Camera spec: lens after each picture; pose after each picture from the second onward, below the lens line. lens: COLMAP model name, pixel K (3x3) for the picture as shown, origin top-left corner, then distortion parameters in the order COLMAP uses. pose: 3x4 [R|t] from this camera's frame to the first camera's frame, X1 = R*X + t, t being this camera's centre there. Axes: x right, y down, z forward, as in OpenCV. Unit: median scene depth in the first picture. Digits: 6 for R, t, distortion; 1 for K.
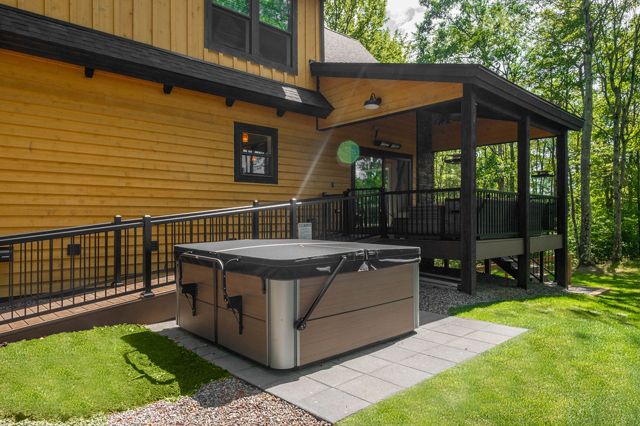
lens RADIAL K [[527.2, 0, 320.0], [0, 527.2, 213.0], [0, 0, 1]] dist [-0.000765, 0.001187]
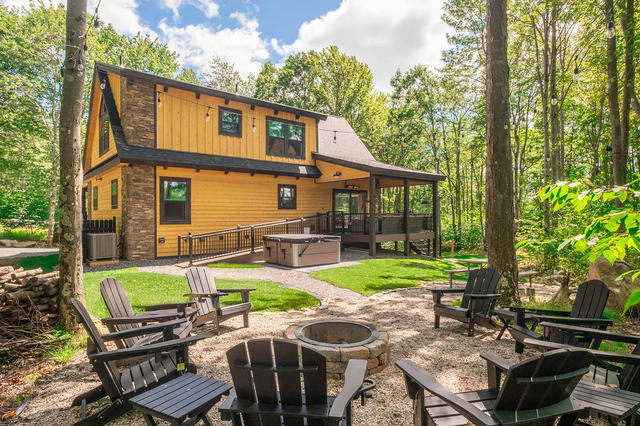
lens RADIAL K [[527.2, 0, 320.0], [0, 527.2, 213.0], [0, 0, 1]] dist [-0.000765, 0.001187]
pose [[0.998804, -0.001851, -0.048853, 0.144624], [0.002095, 0.999986, 0.004938, -0.058058], [0.048843, -0.005035, 0.998794, -1.389531]]
